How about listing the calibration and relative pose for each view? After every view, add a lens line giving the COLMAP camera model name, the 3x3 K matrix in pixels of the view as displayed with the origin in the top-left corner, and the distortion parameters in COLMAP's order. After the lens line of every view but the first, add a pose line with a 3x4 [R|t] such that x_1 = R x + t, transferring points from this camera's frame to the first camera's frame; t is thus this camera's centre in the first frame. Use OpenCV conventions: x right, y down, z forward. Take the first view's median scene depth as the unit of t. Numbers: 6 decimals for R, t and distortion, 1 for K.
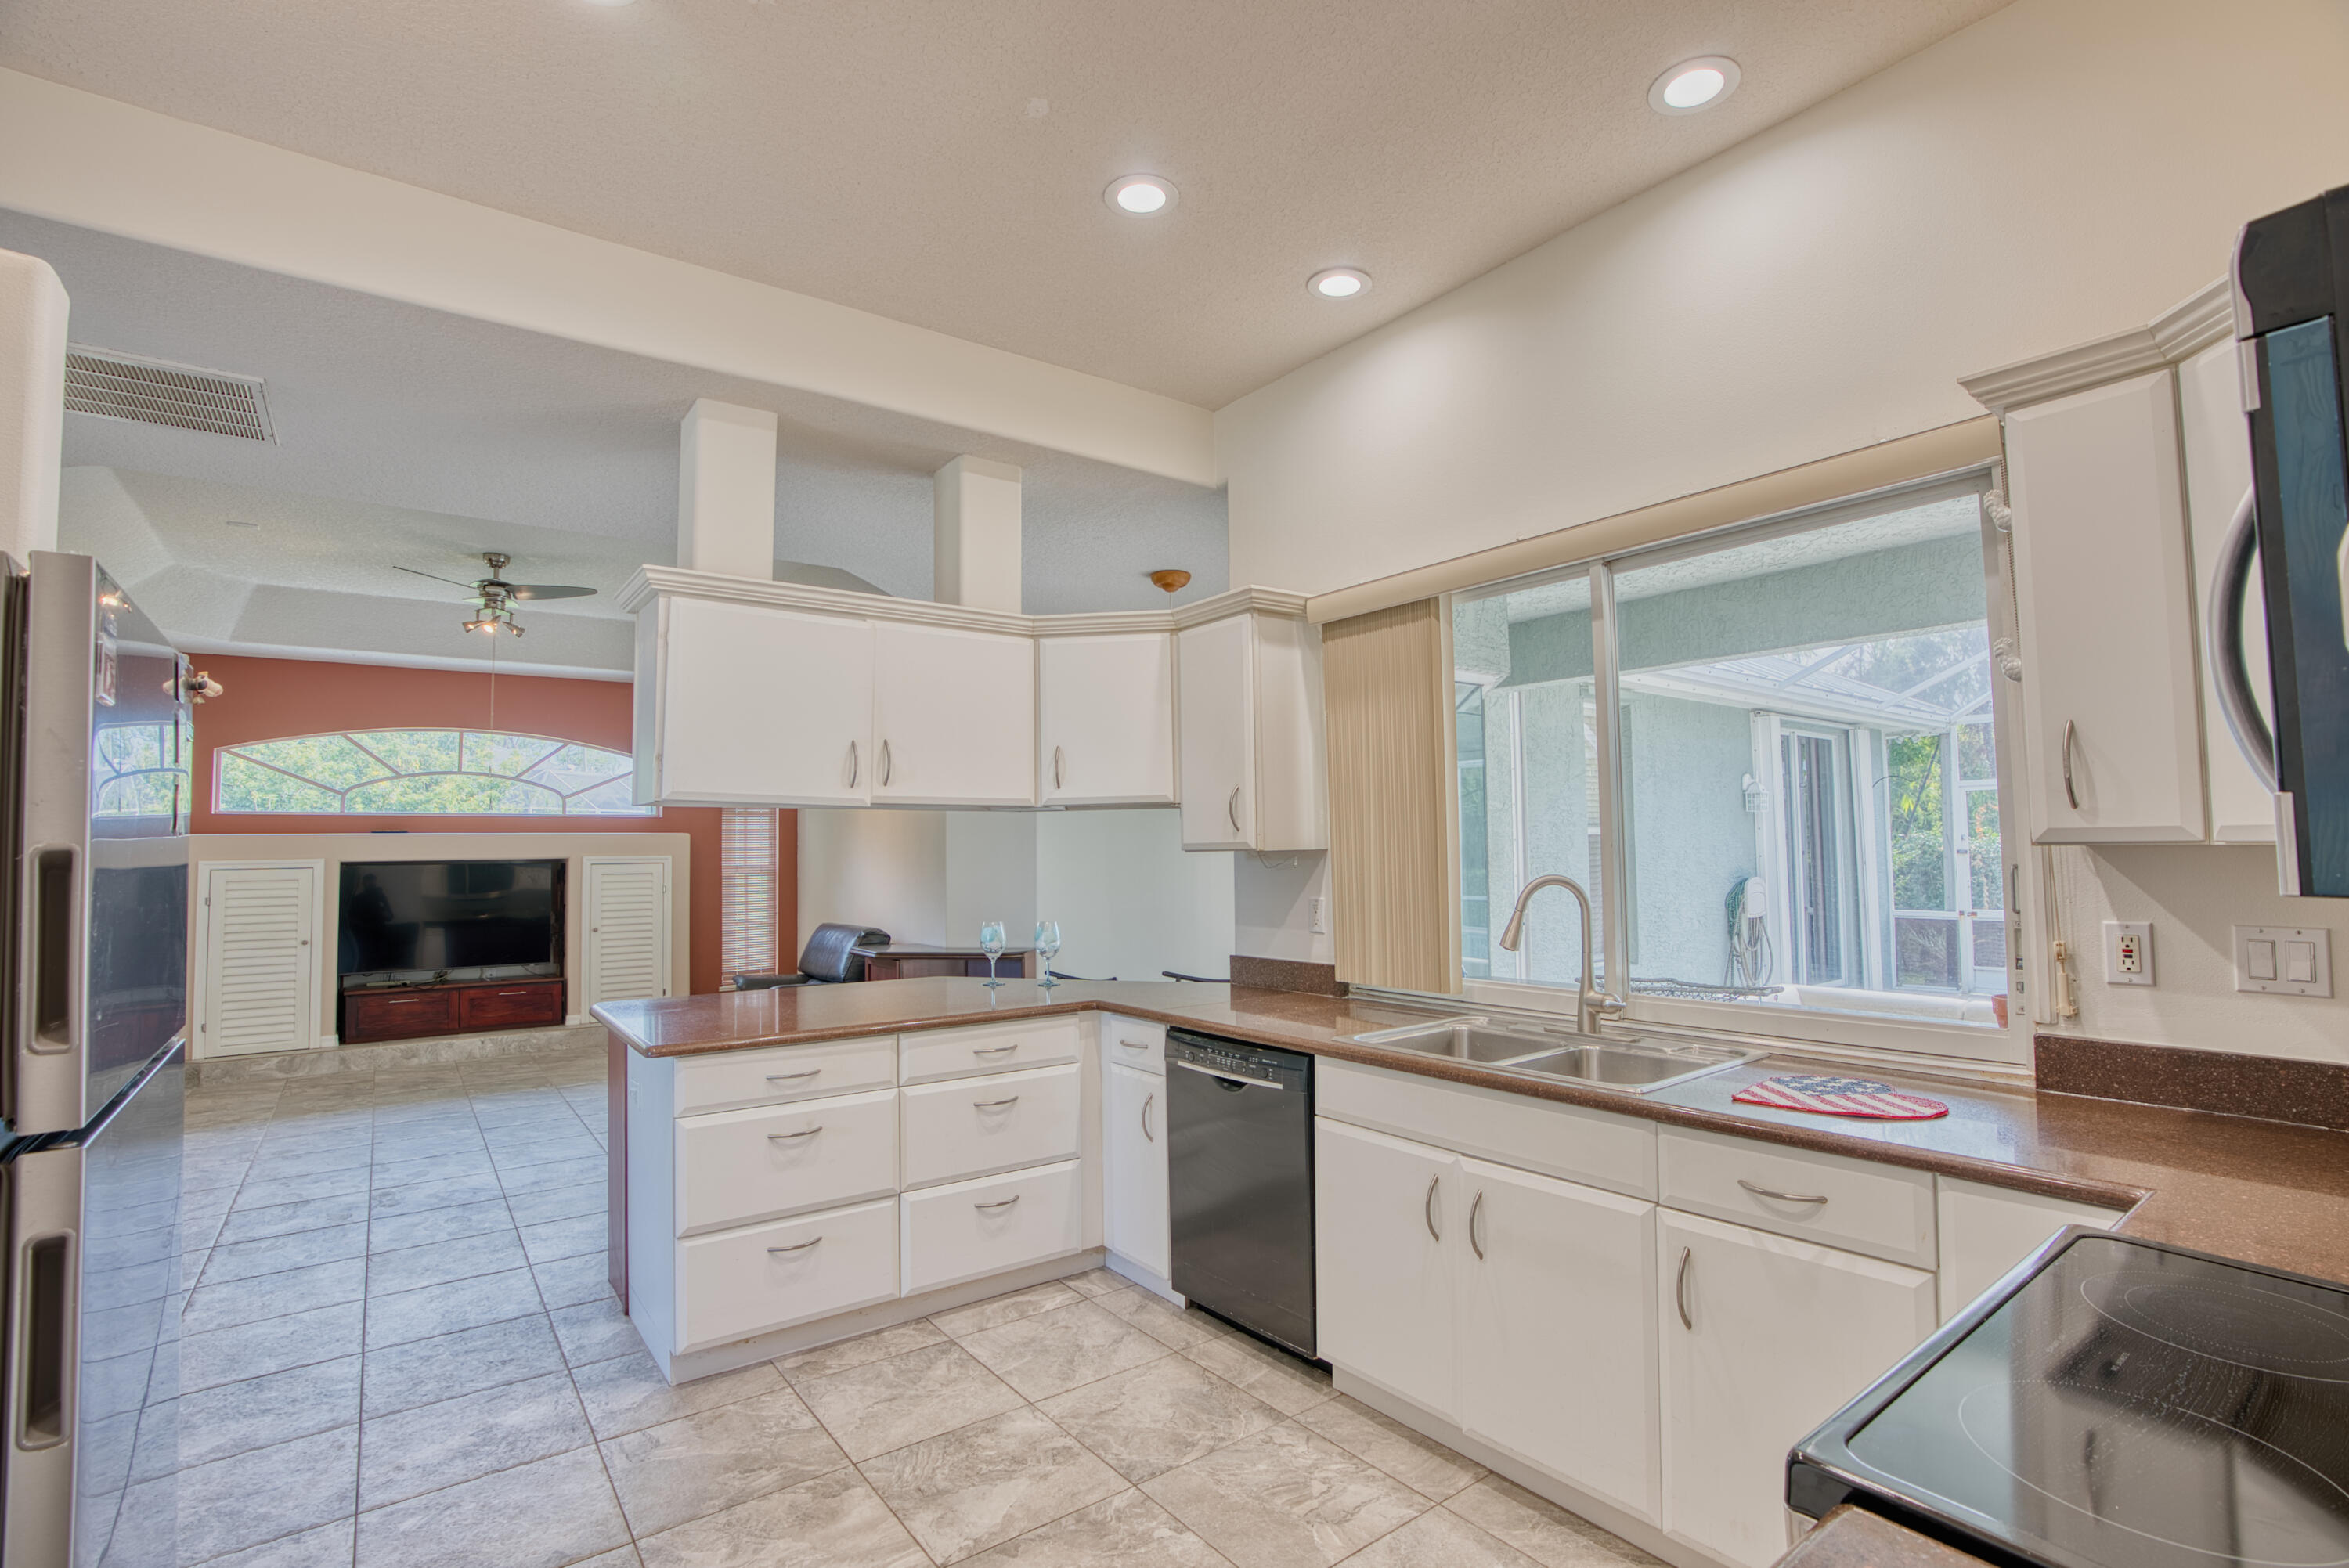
lens RADIAL K [[1054.4, 0, 1182.7], [0, 1054.4, 790.1], [0, 0, 1]] dist [-0.004656, -0.000168]
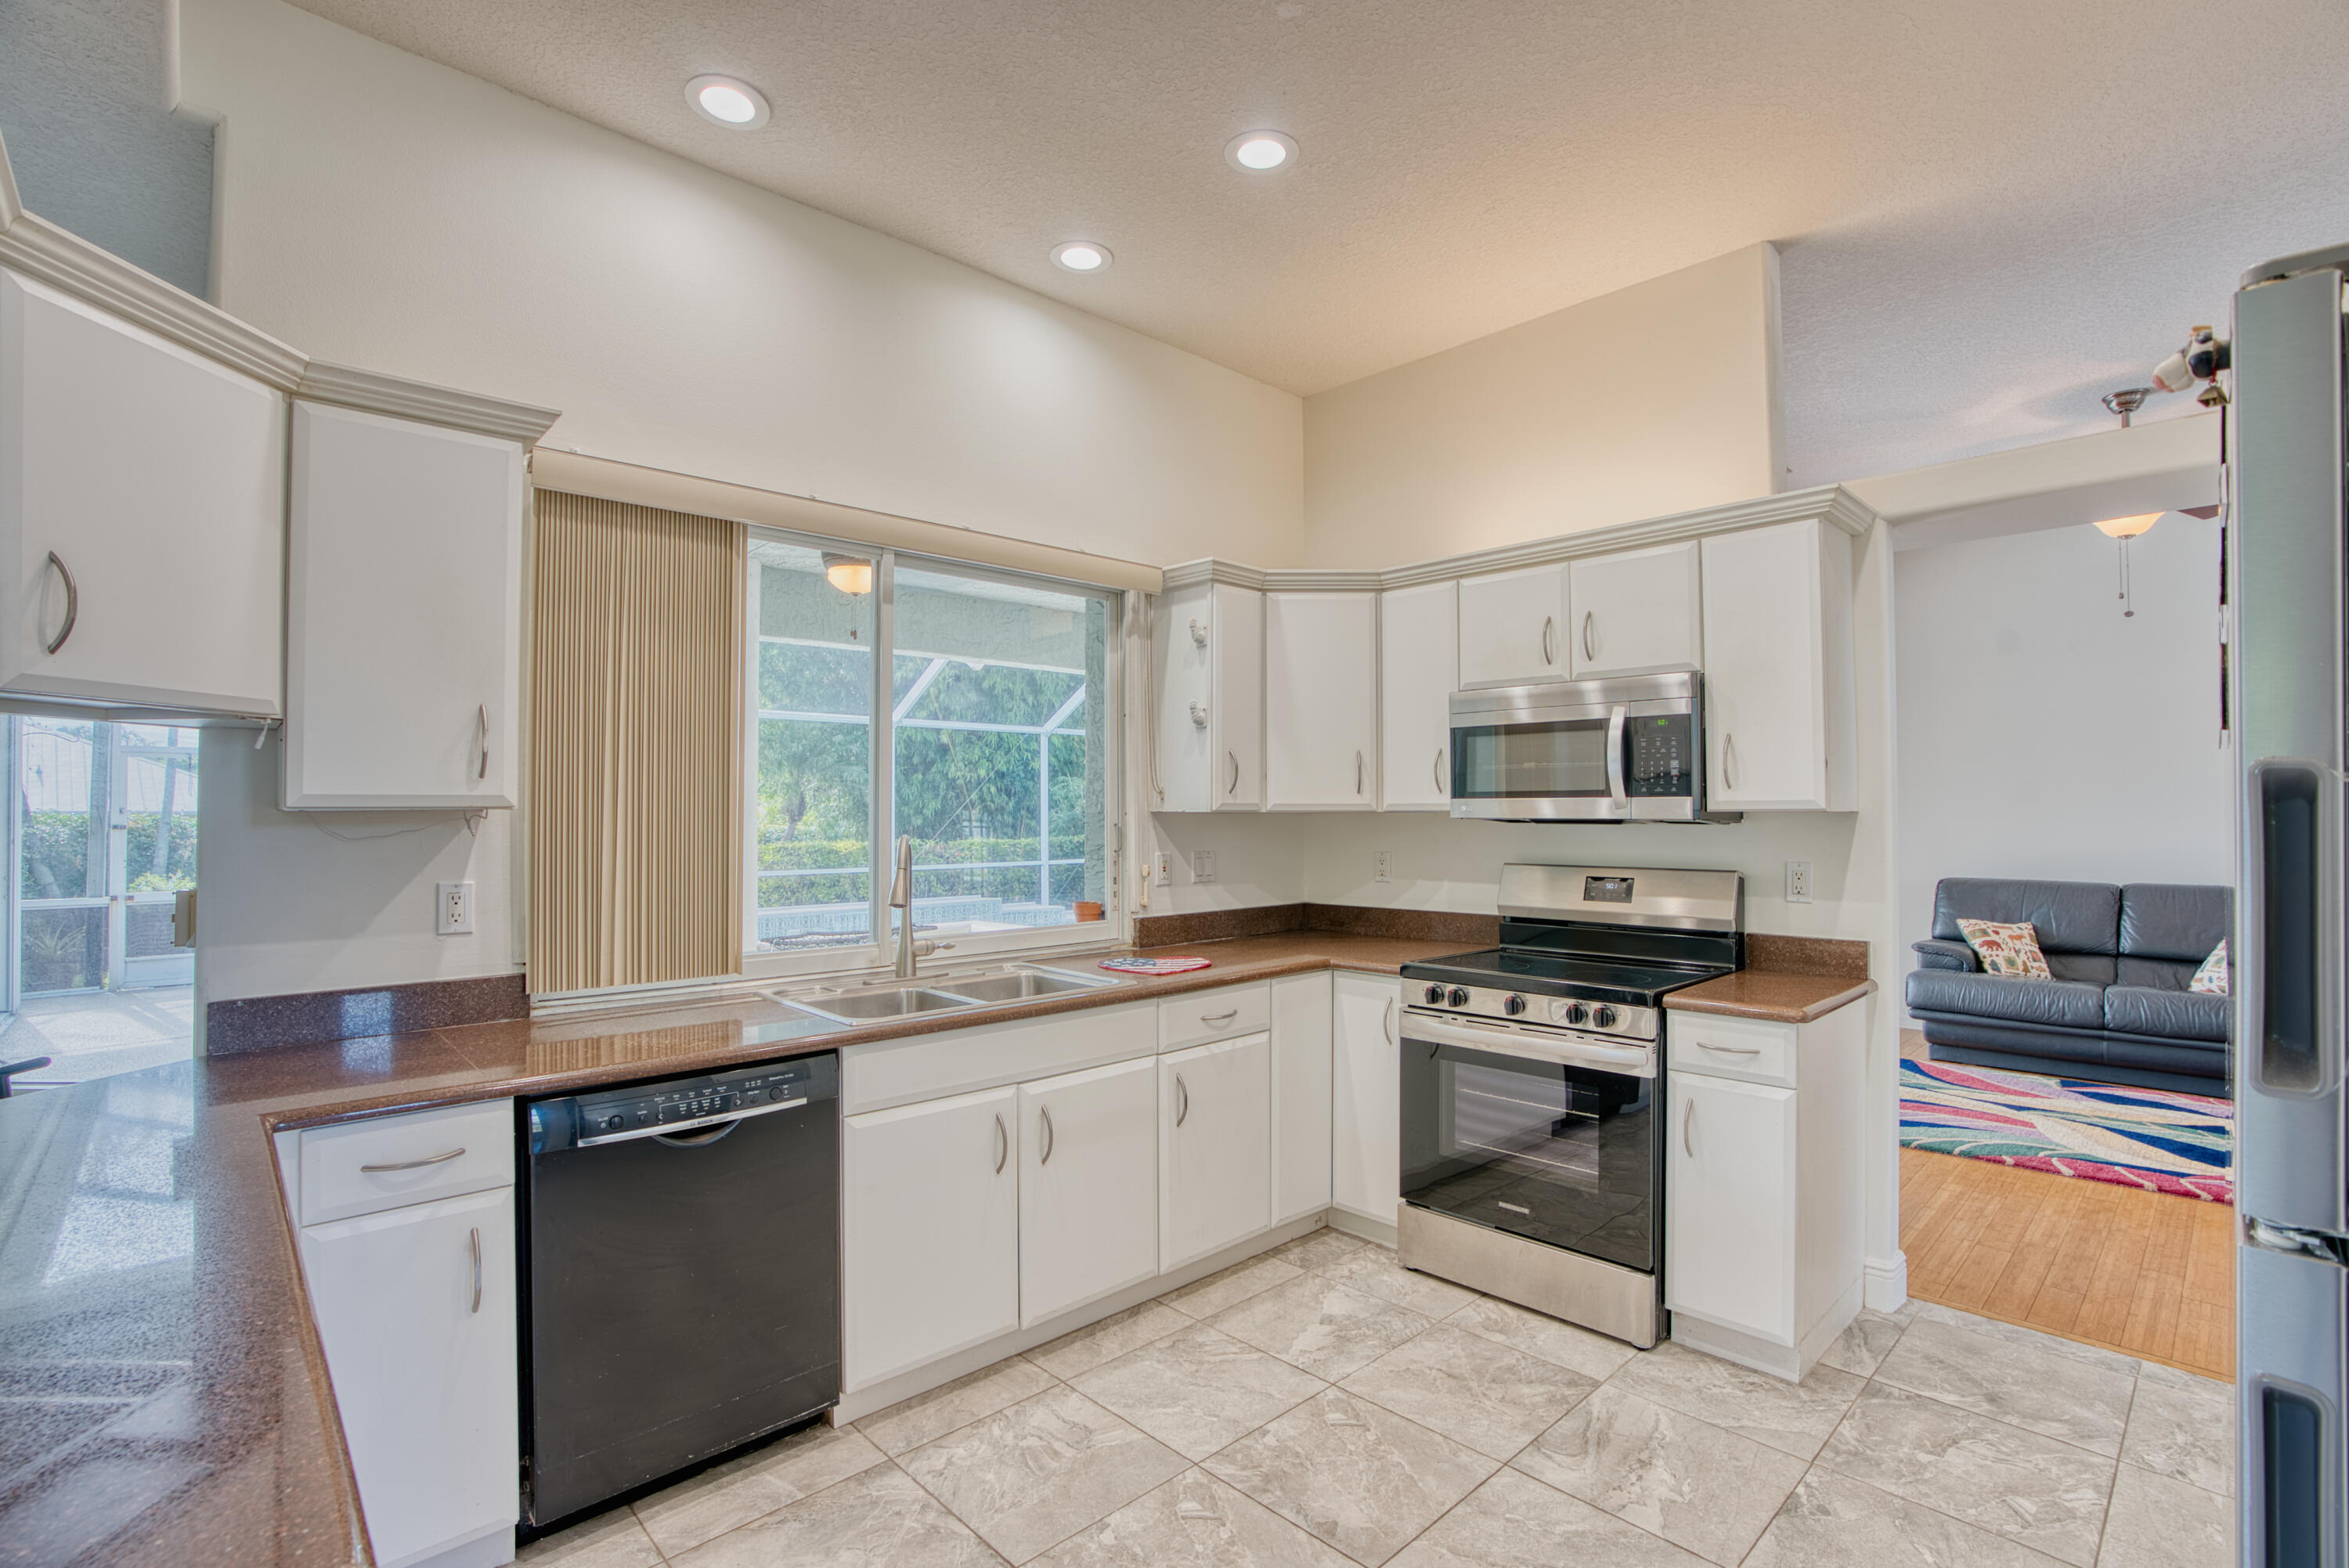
lens RADIAL K [[1054.4, 0, 1182.7], [0, 1054.4, 790.1], [0, 0, 1]] dist [-0.004656, -0.000168]
pose [[-0.064304, 0.035439, 0.997301, -0.781534], [-0.054338, 0.997762, -0.038959, 0.064477], [-0.996450, -0.056697, -0.062234, 0.826401]]
